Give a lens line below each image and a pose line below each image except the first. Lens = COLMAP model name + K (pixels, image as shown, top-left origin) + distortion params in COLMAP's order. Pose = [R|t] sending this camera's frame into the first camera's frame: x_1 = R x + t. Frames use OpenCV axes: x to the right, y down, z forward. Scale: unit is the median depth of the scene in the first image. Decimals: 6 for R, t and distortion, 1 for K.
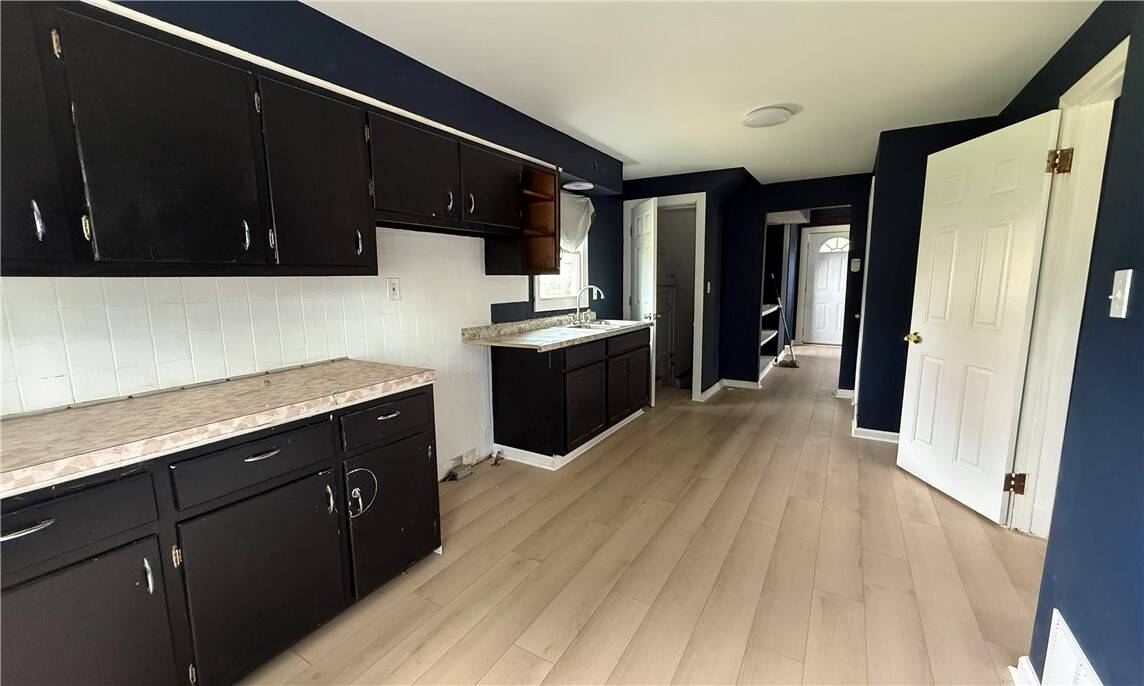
lens RADIAL K [[443.2, 0, 572.0], [0, 443.2, 343.0], [0, 0, 1]] dist [0.000423, -0.000017]
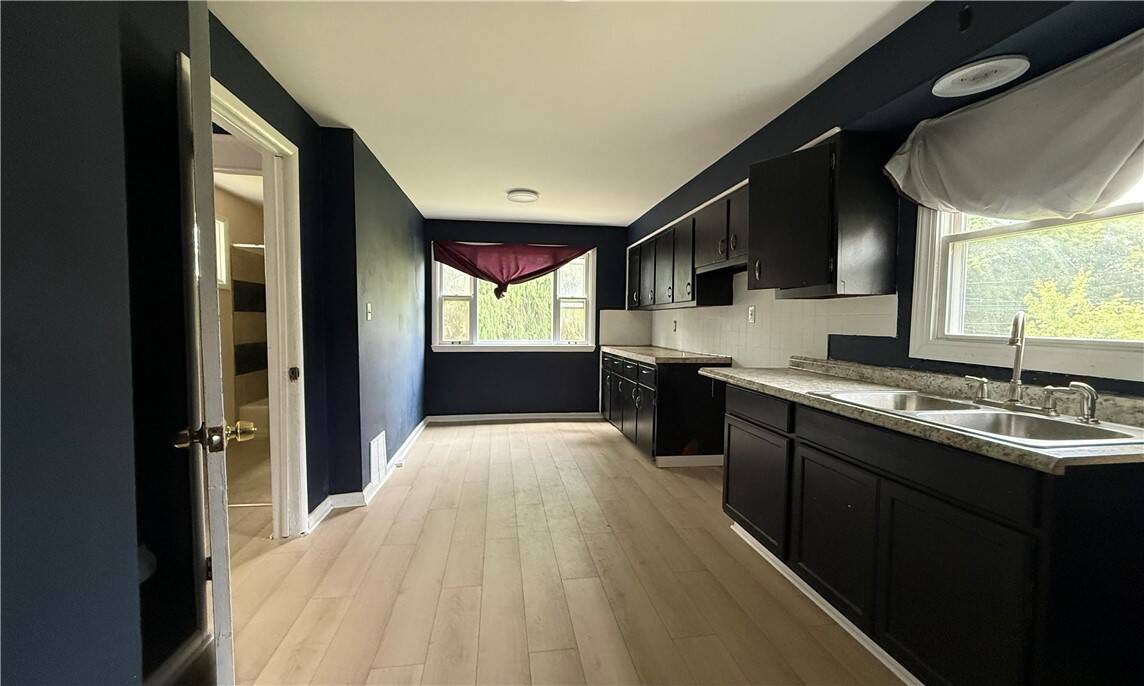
lens RADIAL K [[485.1, 0, 572.0], [0, 485.1, 343.0], [0, 0, 1]] dist [-0.001126, -0.000154]
pose [[-0.763993, 0.029648, -0.644543, 0.762797], [-0.094009, 0.983169, 0.156656, -0.171473], [0.638339, 0.180277, -0.748347, 1.401547]]
